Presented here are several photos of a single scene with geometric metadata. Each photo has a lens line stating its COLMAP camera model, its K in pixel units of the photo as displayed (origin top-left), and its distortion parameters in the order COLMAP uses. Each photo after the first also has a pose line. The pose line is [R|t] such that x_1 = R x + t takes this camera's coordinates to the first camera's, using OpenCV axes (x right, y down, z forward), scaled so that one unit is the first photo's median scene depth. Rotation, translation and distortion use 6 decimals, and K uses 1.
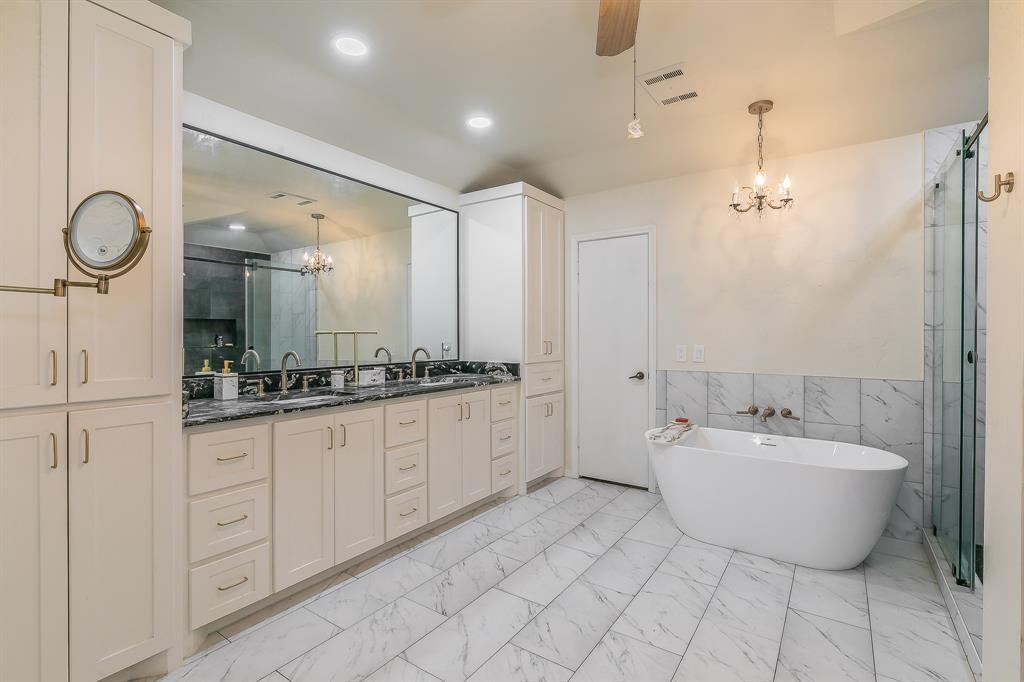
lens RADIAL K [[478.4, 0, 510.7], [0, 478.4, 336.1], [0, 0, 1]] dist [-0.000336, 0.000031]
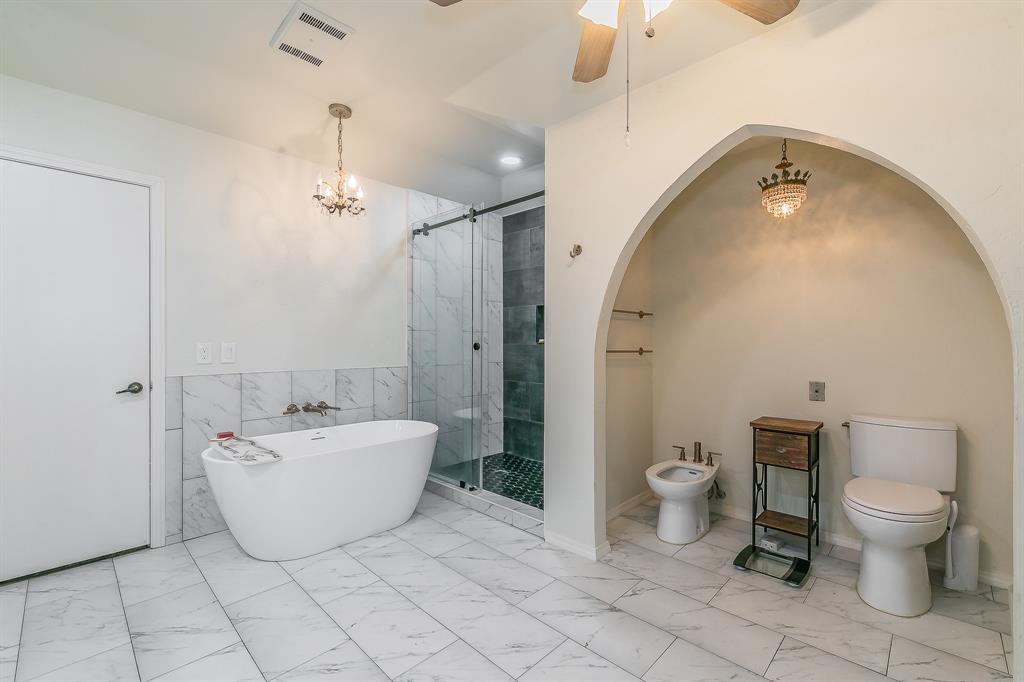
lens RADIAL K [[441.9, 0, 513.2], [0, 441.9, 343.6], [0, 0, 1]] dist [-0.000952, -0.000795]
pose [[0.163549, -0.005494, 0.986520, -0.348592], [-0.001346, 0.999982, 0.005792, 0.017995], [-0.986534, -0.002275, 0.163539, 0.458712]]
